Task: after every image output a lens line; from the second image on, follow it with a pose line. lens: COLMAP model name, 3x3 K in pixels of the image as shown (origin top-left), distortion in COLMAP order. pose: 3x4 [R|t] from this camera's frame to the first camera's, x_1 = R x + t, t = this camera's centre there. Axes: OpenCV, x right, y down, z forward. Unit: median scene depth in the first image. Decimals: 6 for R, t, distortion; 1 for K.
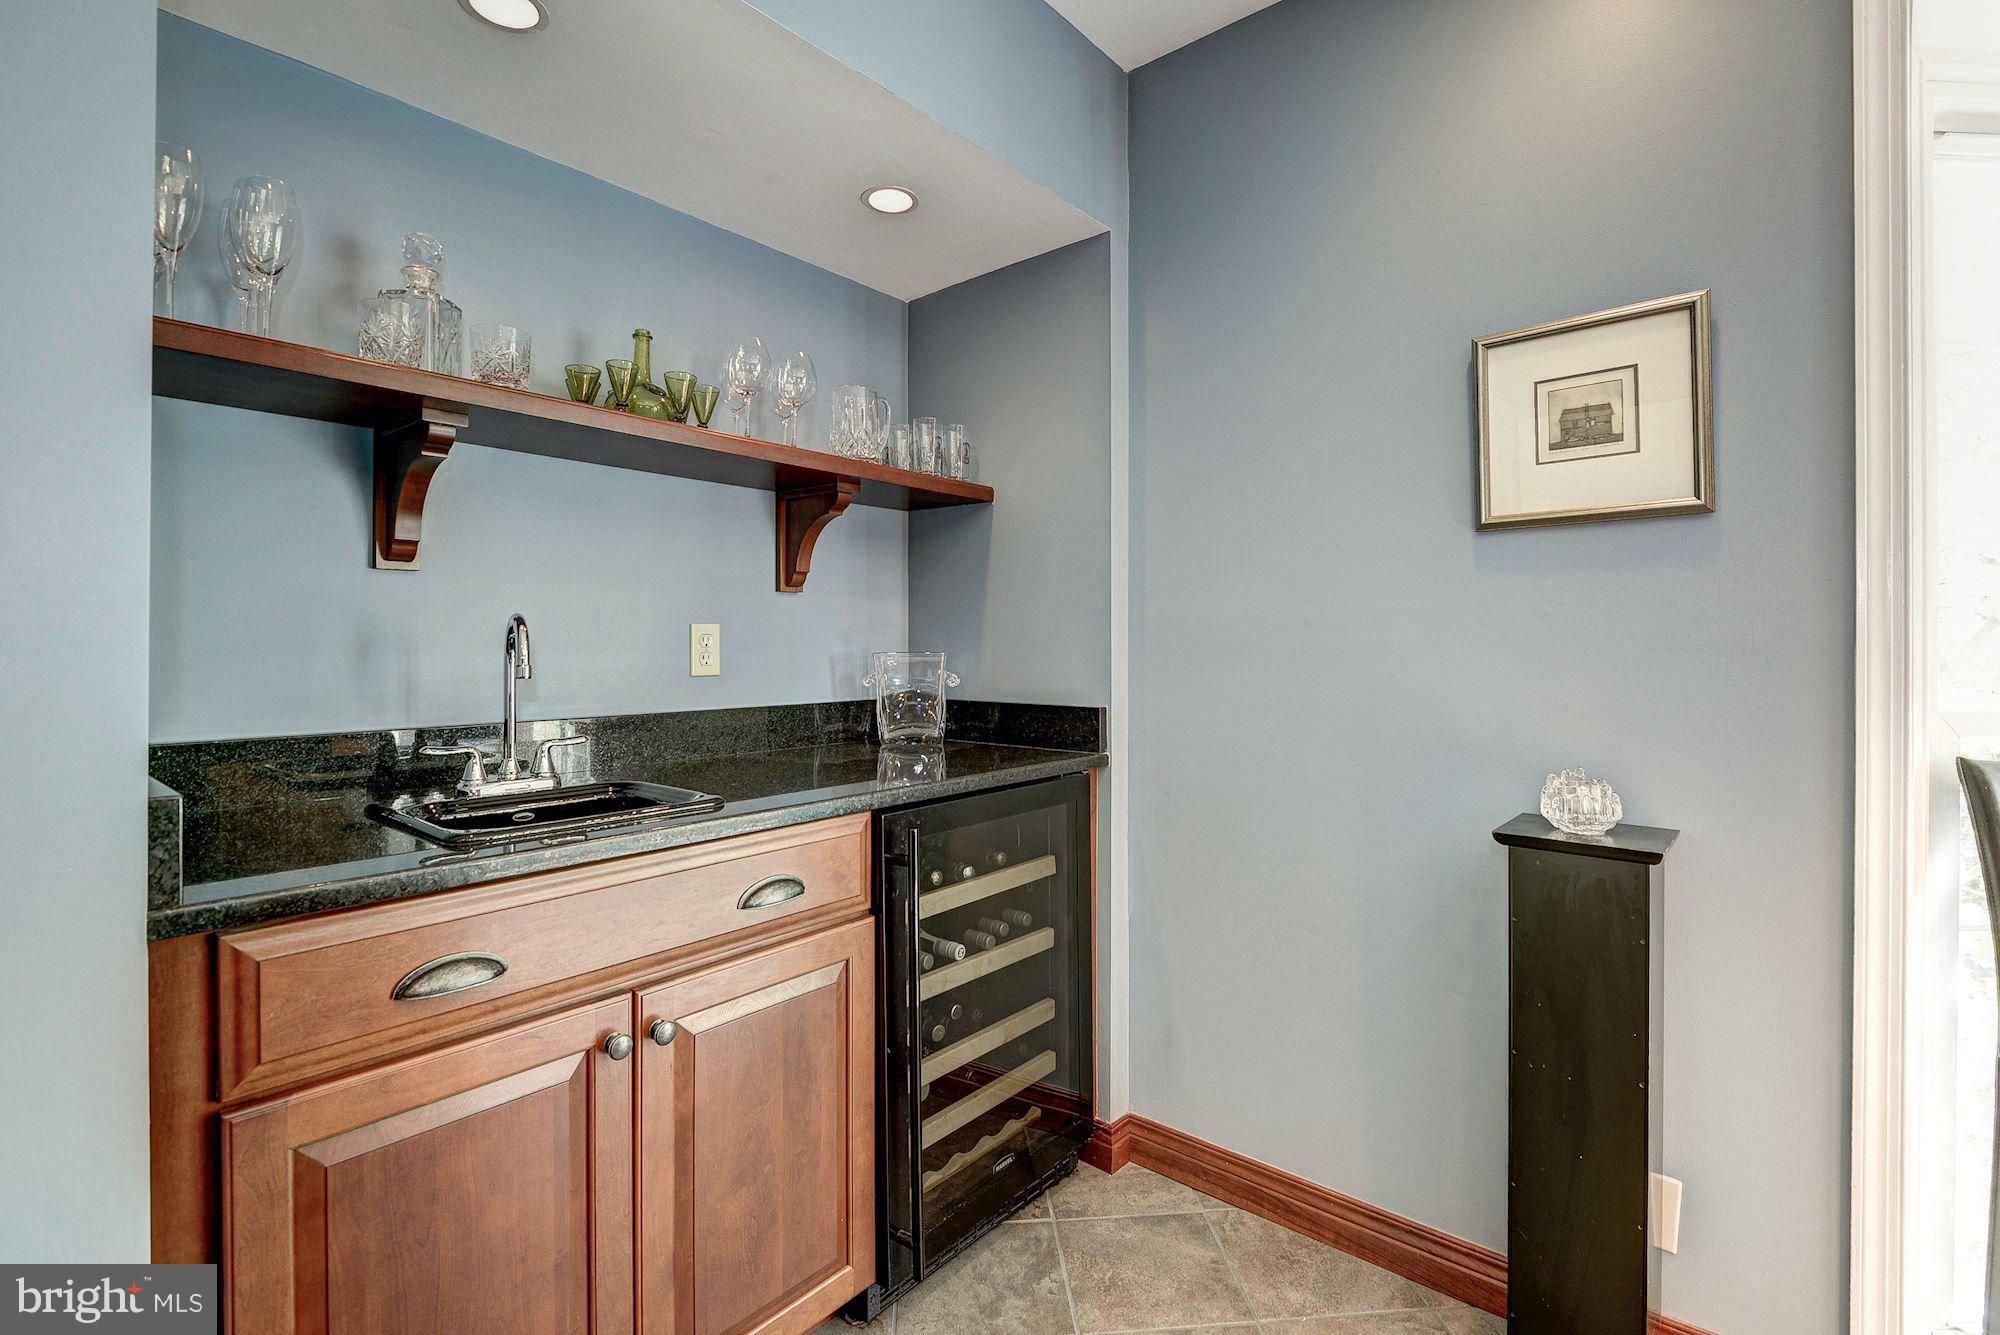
lens RADIAL K [[911.3, 0, 1003.2], [0, 911.3, 648.3], [0, 0, 1]] dist [0.030581, -0.021014]
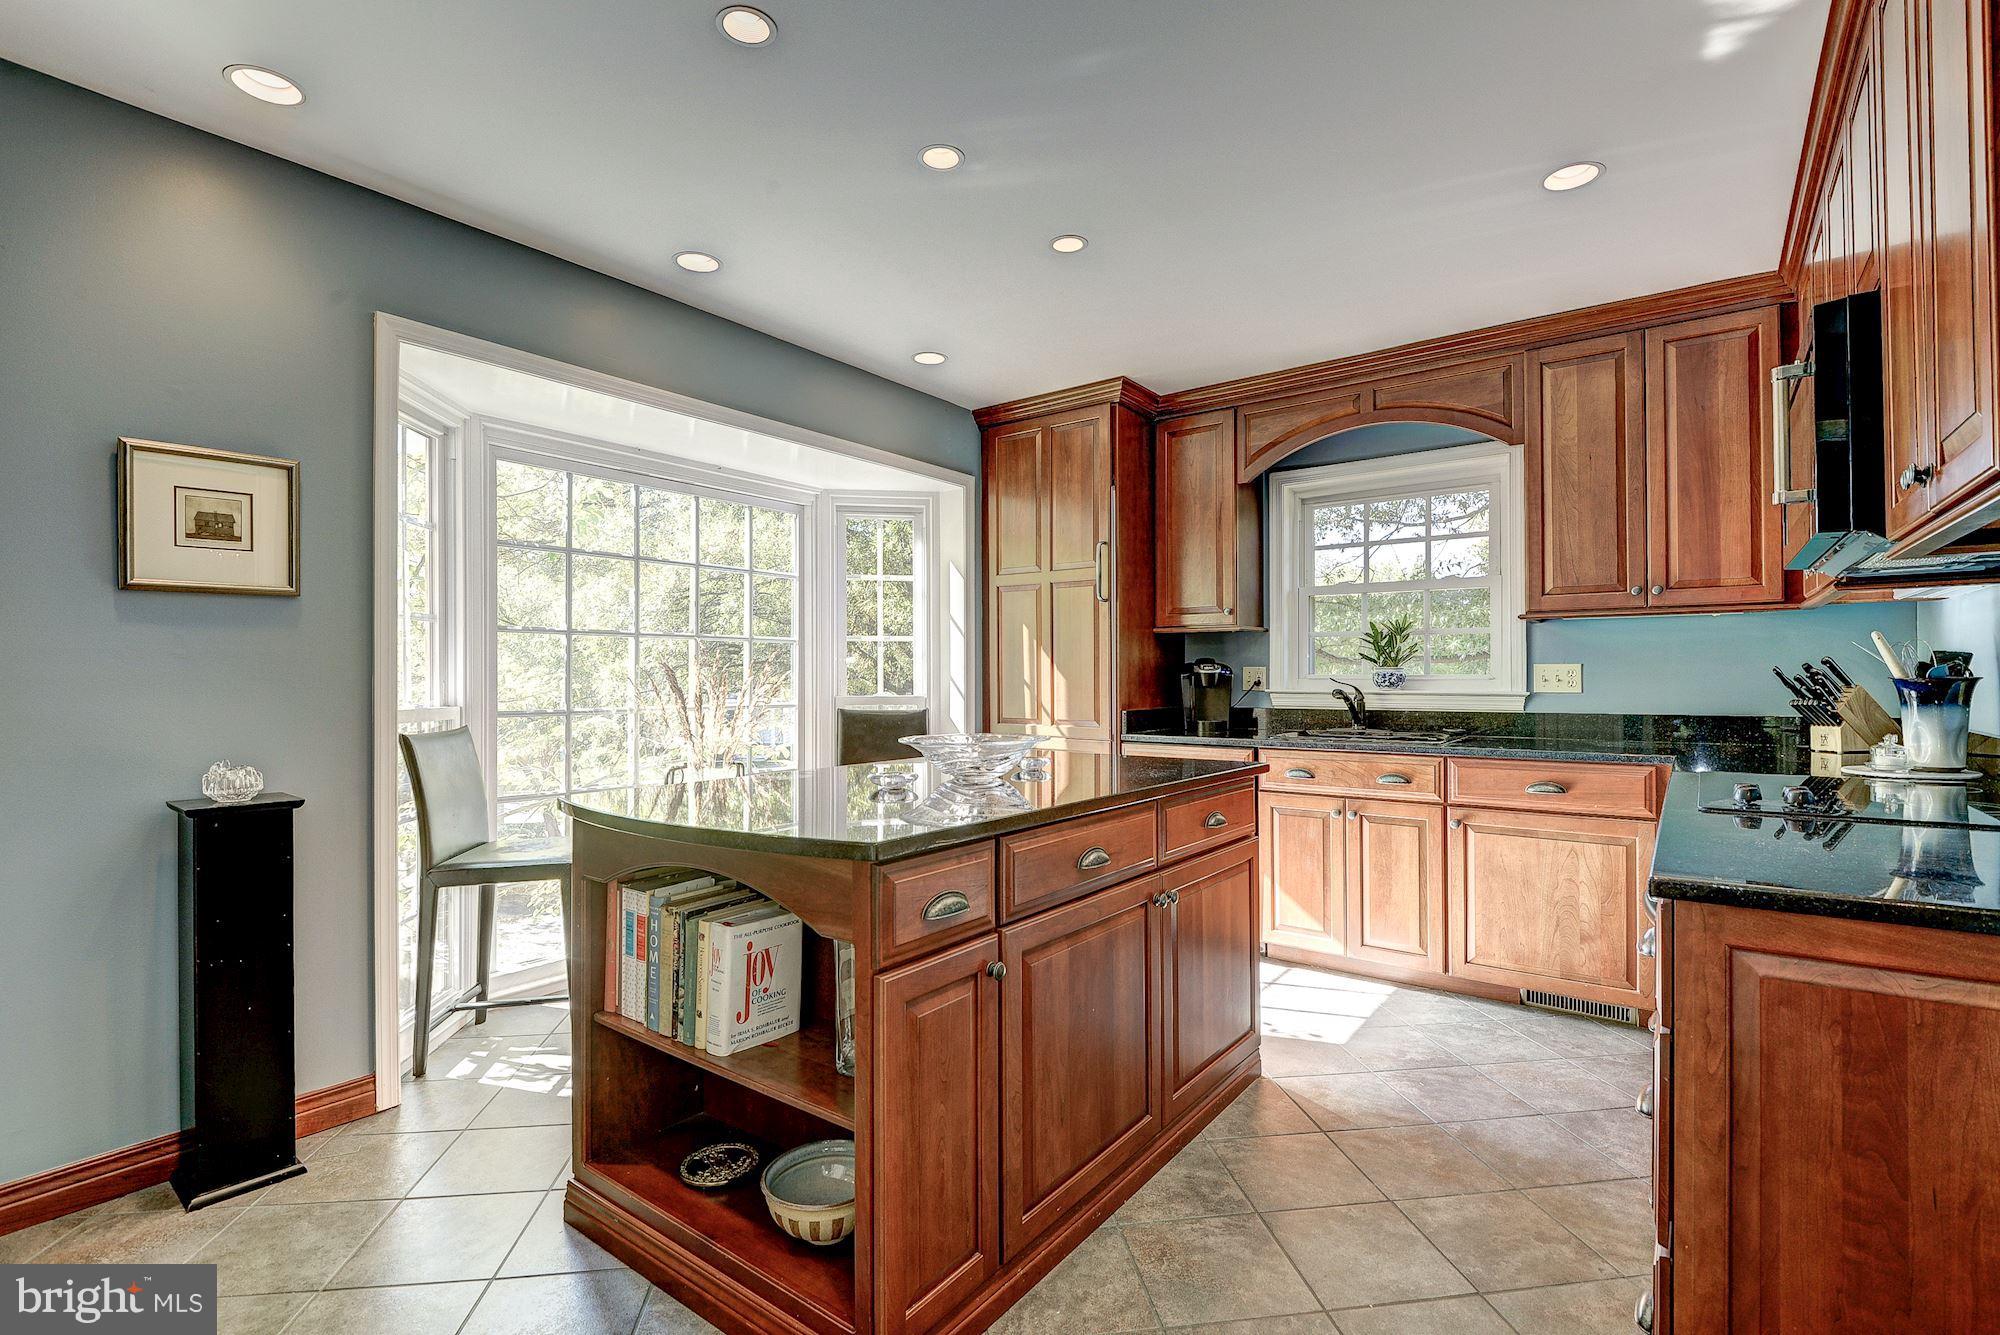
lens RADIAL K [[911.3, 0, 1003.2], [0, 911.3, 648.3], [0, 0, 1]] dist [0.030581, -0.021014]
pose [[-0.054710, 0.031414, 0.998008, -0.879299], [0.020755, 0.999325, -0.030318, 0.017124], [-0.998287, 0.019055, -0.055325, -0.144904]]
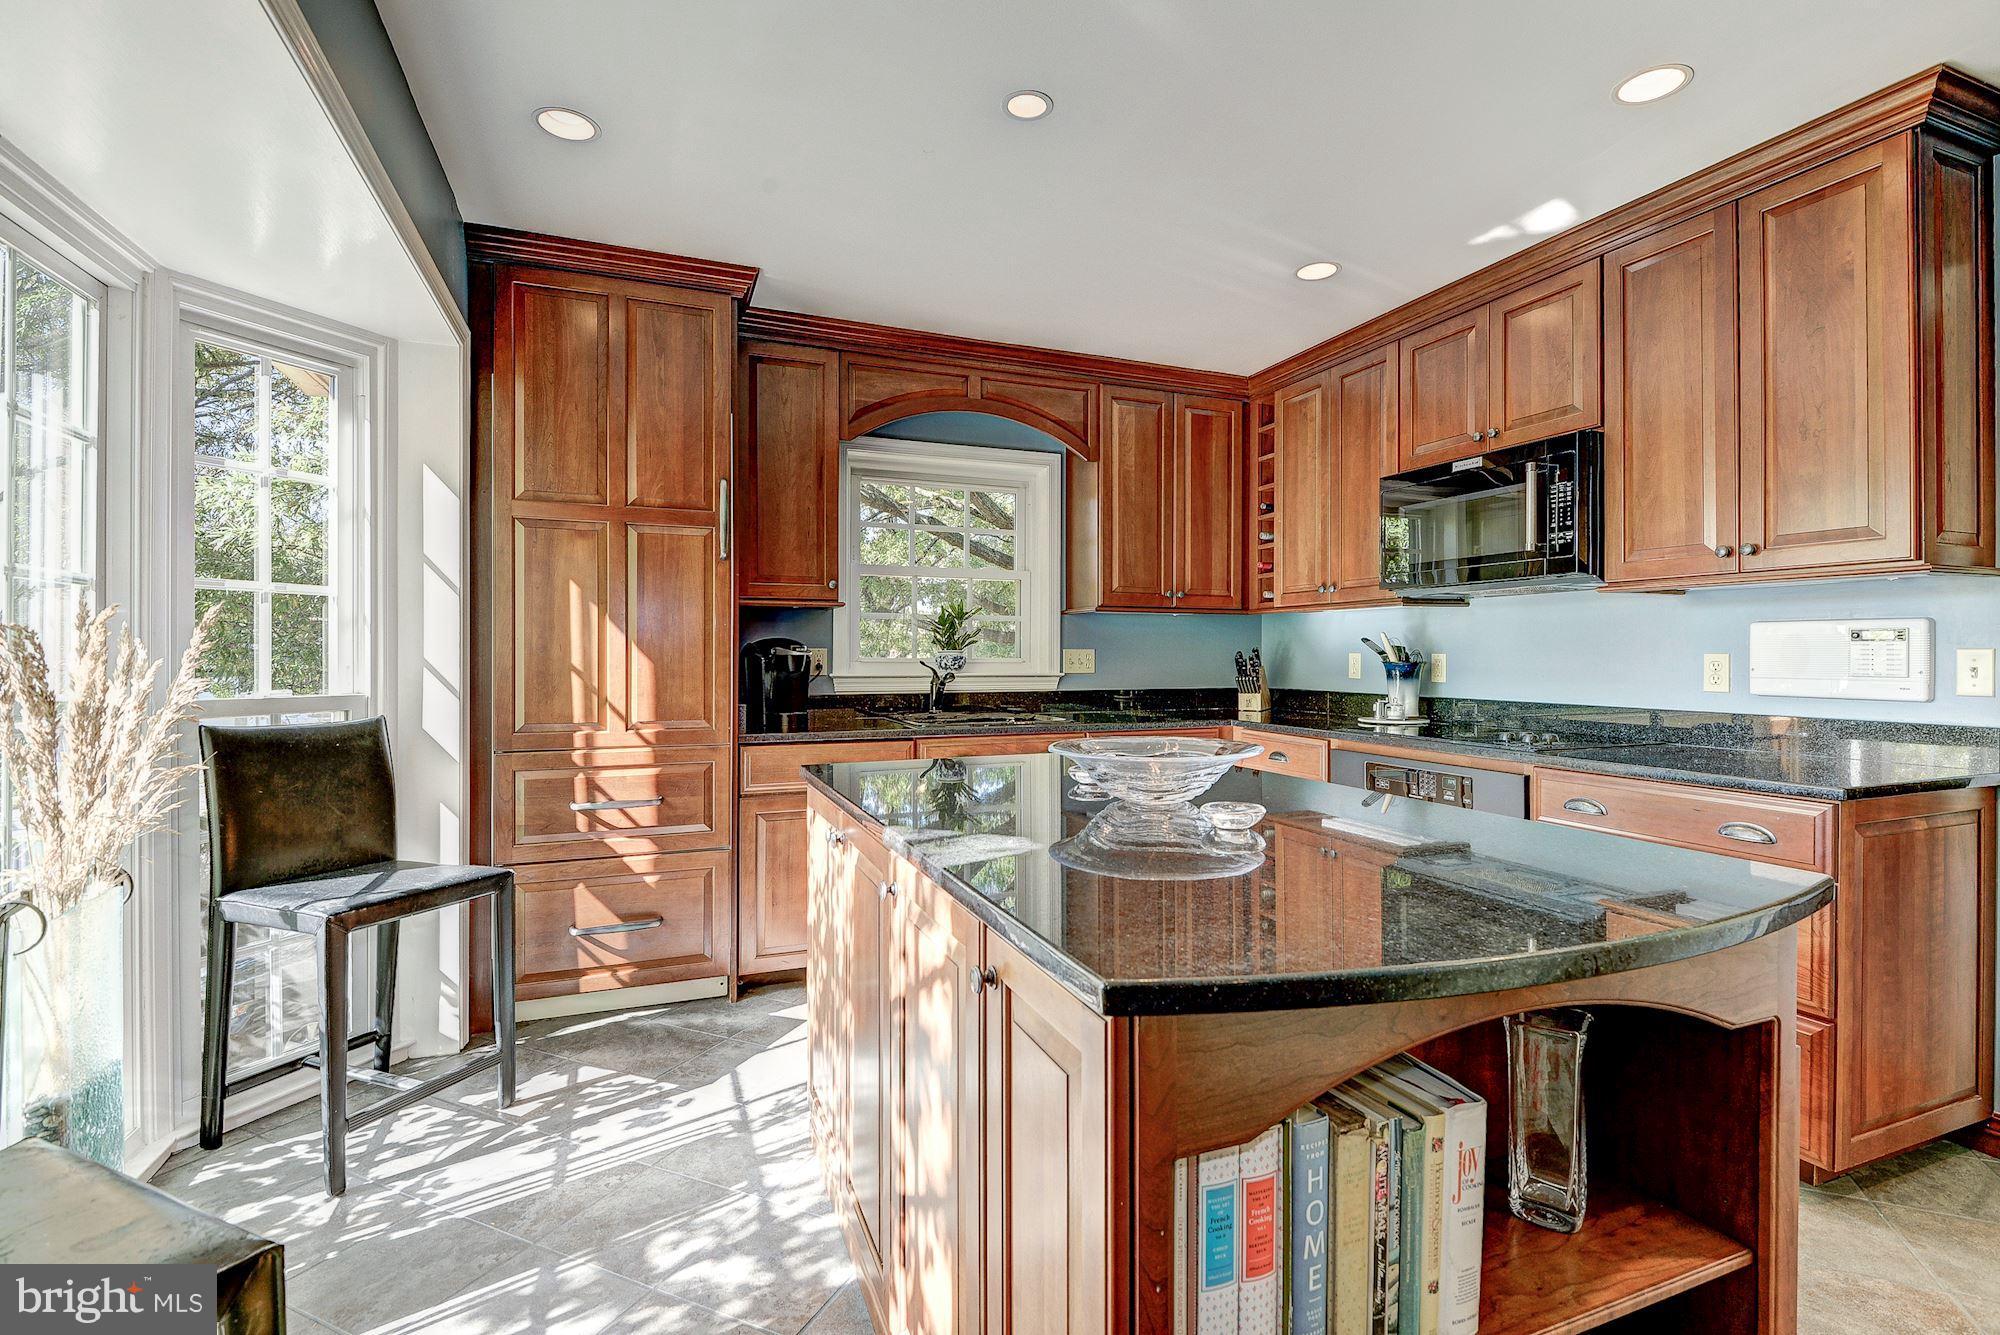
lens RADIAL K [[911.3, 0, 1003.2], [0, 911.3, 648.3], [0, 0, 1]] dist [0.030581, -0.021014]
pose [[-0.885245, 0.002426, 0.465120, 0.297303], [0.006539, 0.999952, 0.007230, -0.009814], [-0.465080, 0.009442, -0.885218, 0.893420]]
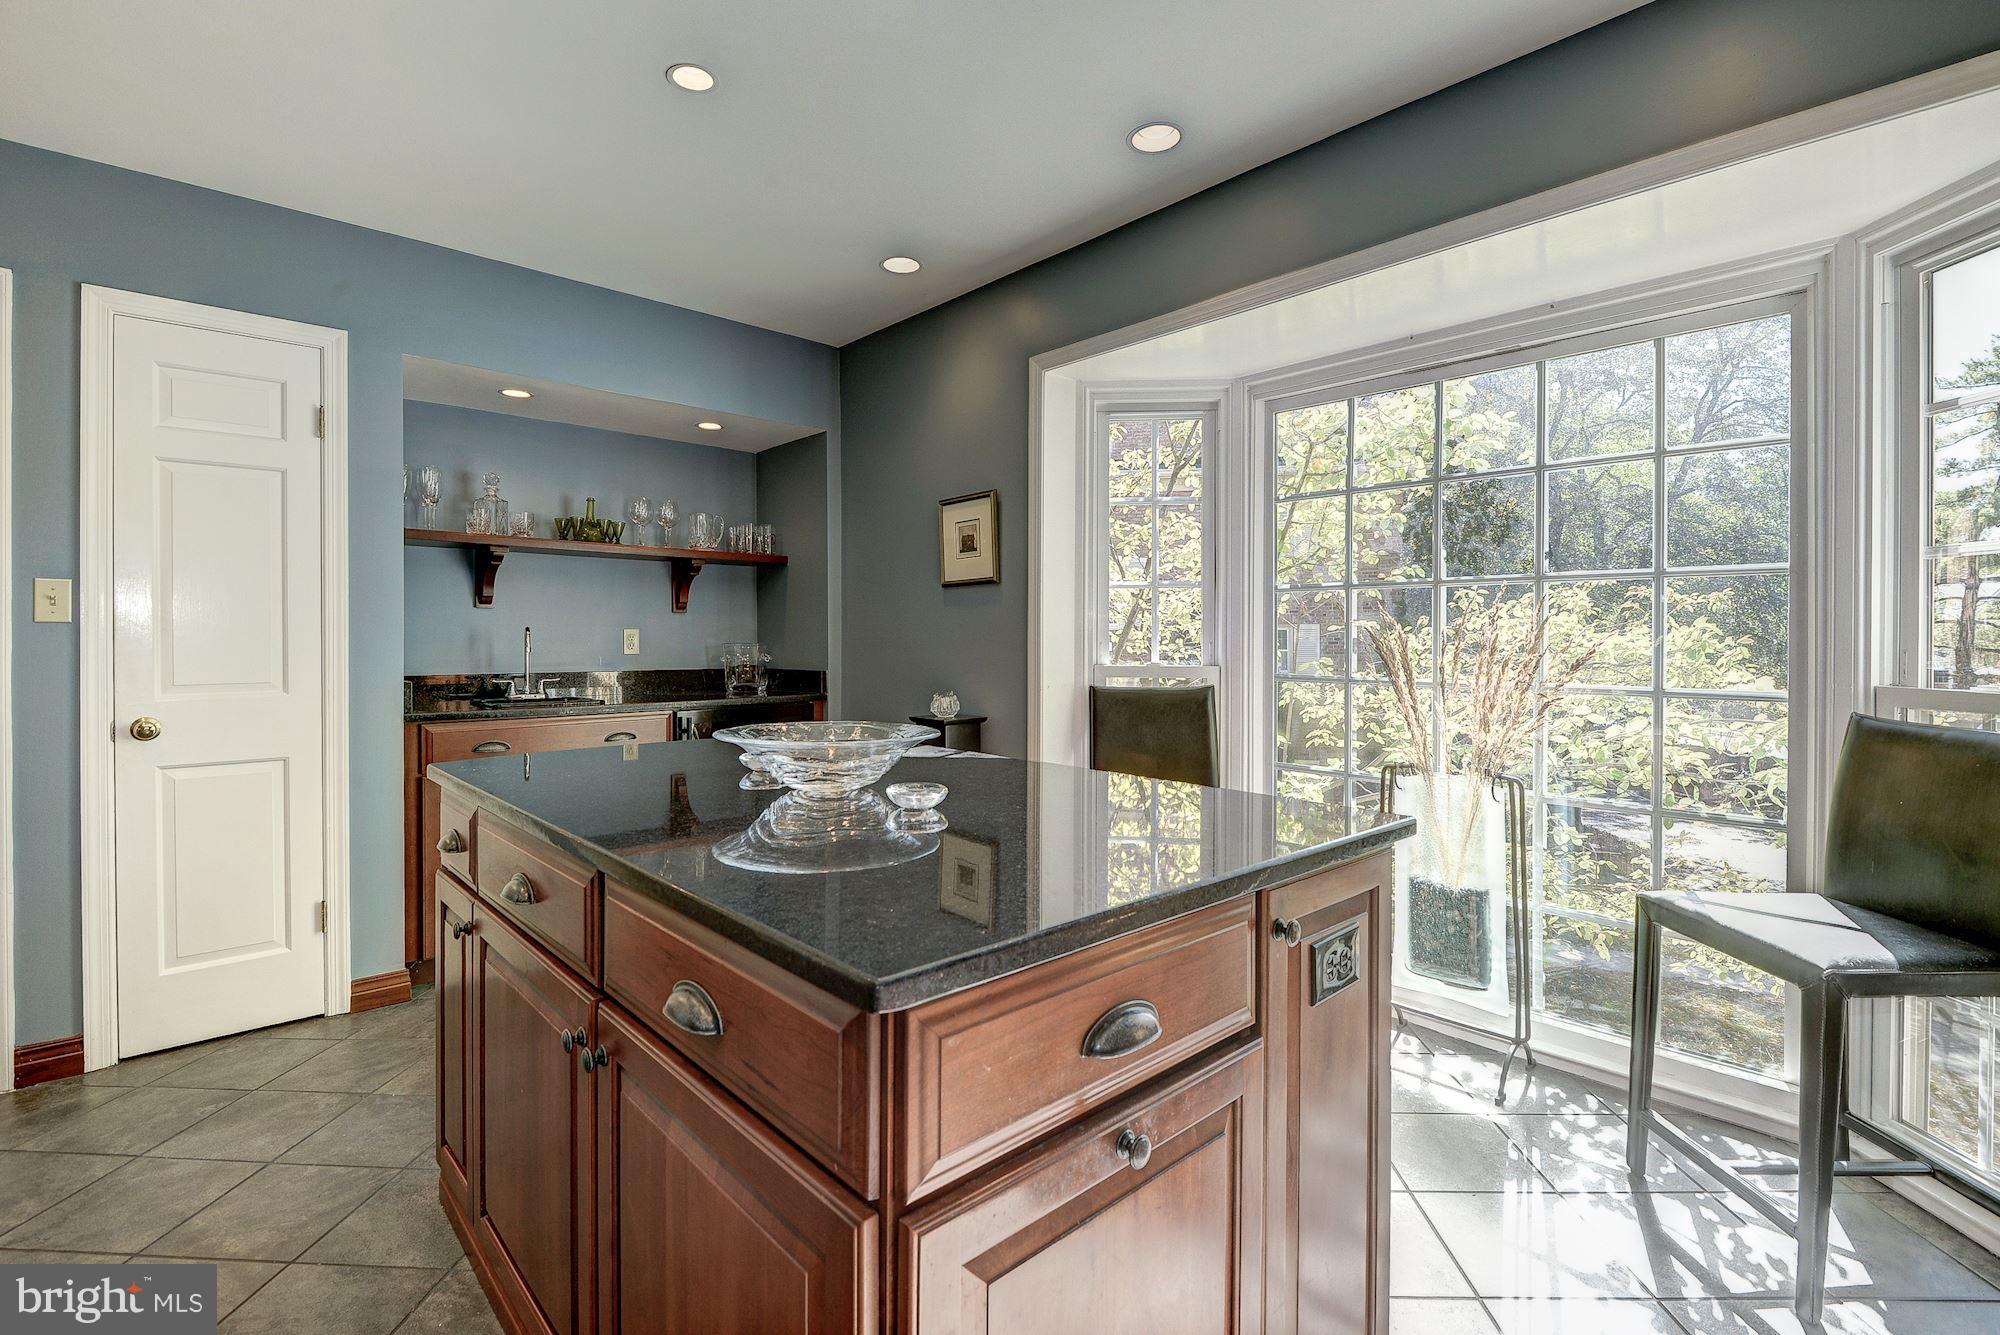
lens RADIAL K [[911.3, 0, 1003.2], [0, 911.3, 648.3], [0, 0, 1]] dist [0.030581, -0.021014]
pose [[0.992454, 0.001284, -0.122614, 1.019530], [-0.001576, 0.999996, -0.002288, 0.026385], [0.122610, 0.002464, 0.992452, -1.267754]]
